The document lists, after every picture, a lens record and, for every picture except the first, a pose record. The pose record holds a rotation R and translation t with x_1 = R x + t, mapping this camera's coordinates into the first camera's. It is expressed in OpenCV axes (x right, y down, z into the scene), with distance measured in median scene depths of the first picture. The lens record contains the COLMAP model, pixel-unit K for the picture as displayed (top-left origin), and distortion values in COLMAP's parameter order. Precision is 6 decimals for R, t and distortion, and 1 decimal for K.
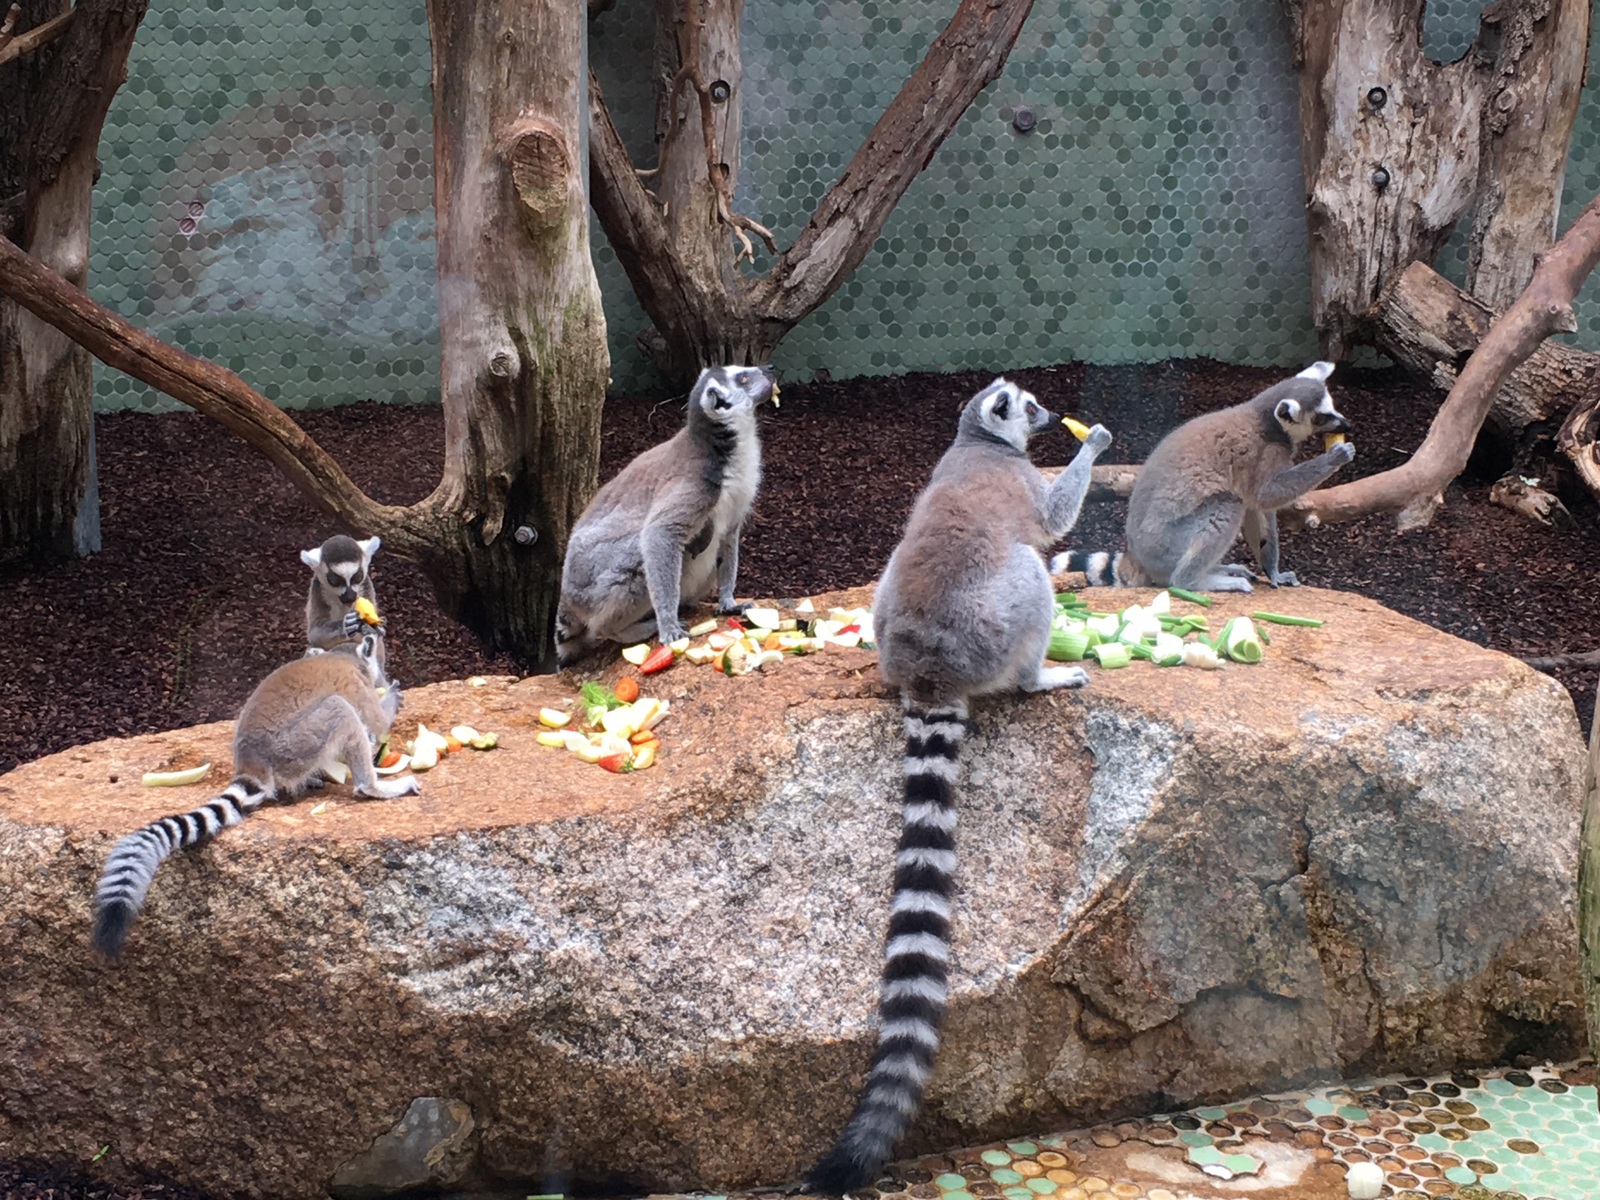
lens RADIAL K [[2930.8, 0, 800.0], [0, 2930.8, 599.9], [0, 0, 1]] dist [-0.024213, 0.000000]
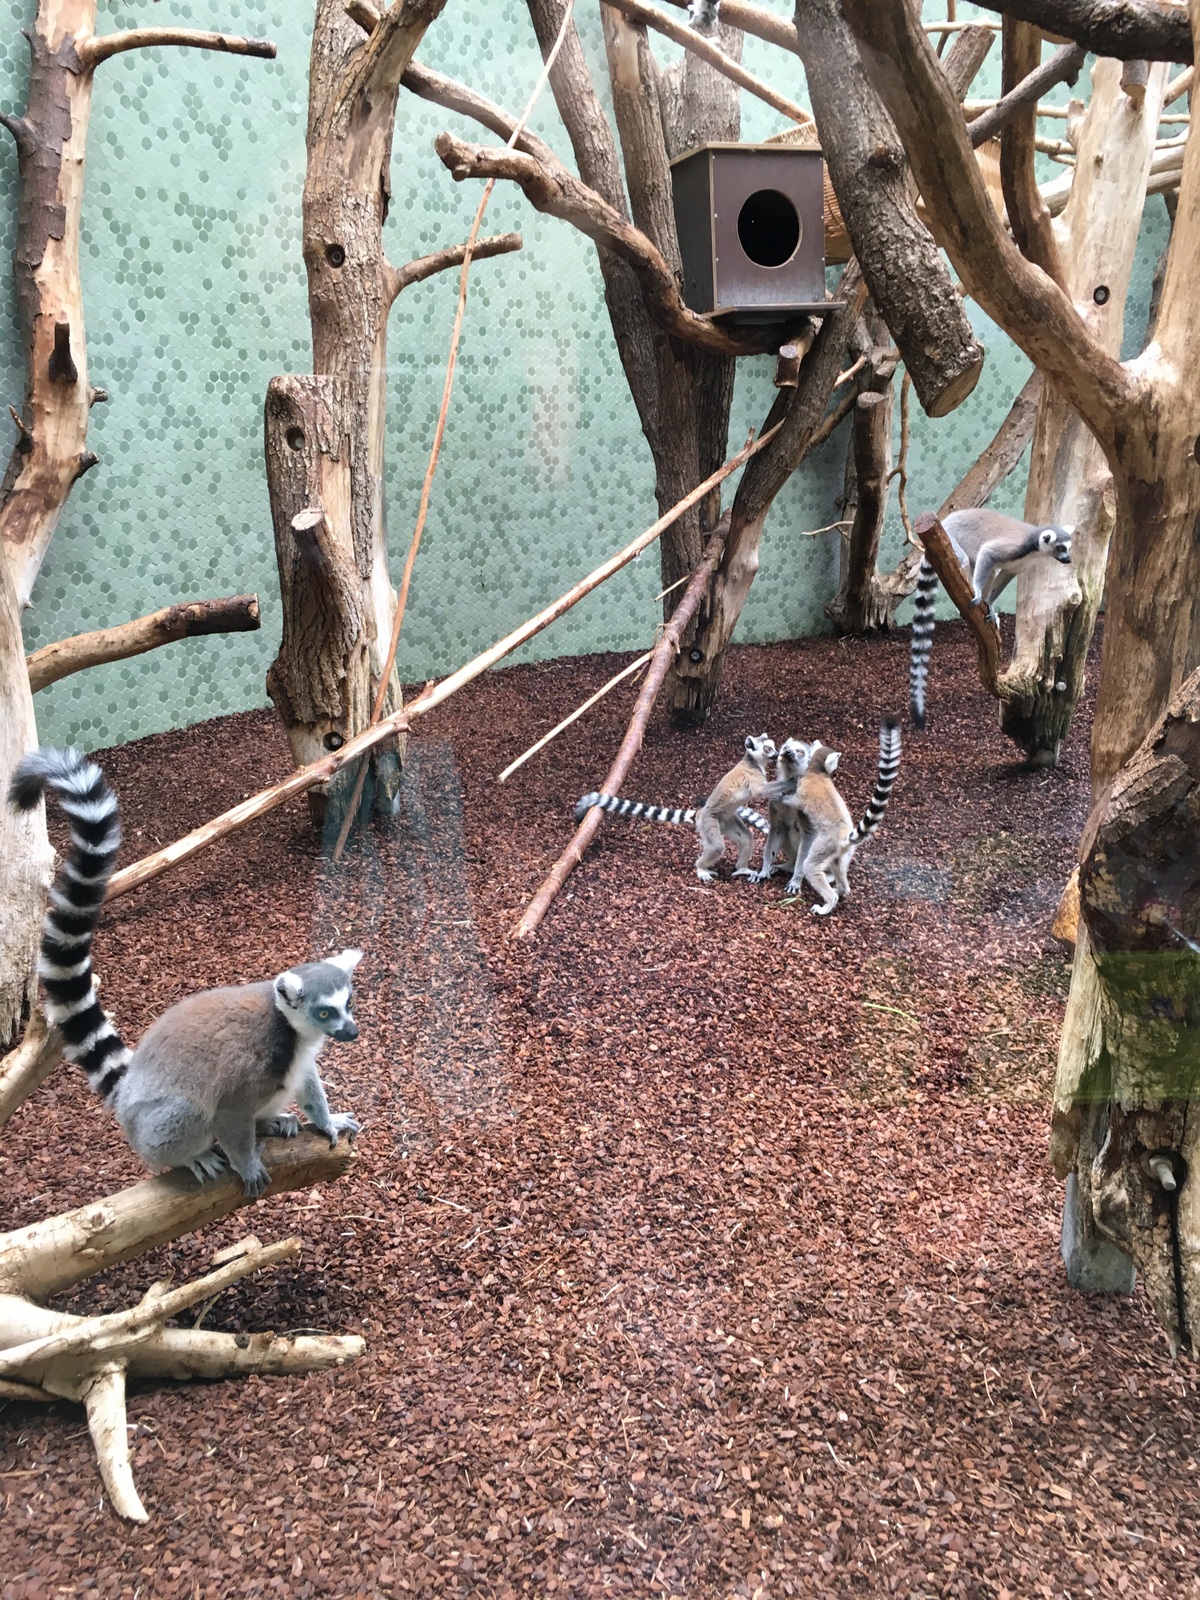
lens RADIAL K [[1354.8, 0, 600.0], [0, 1354.8, 800.3], [0, 0, 1]] dist [0.000840, 0.000019]
pose [[0.988681, -0.058659, 0.138090, -0.531034], [0.054724, 0.997985, 0.032127, 0.007856], [-0.139696, -0.024207, 0.989899, 0.139068]]
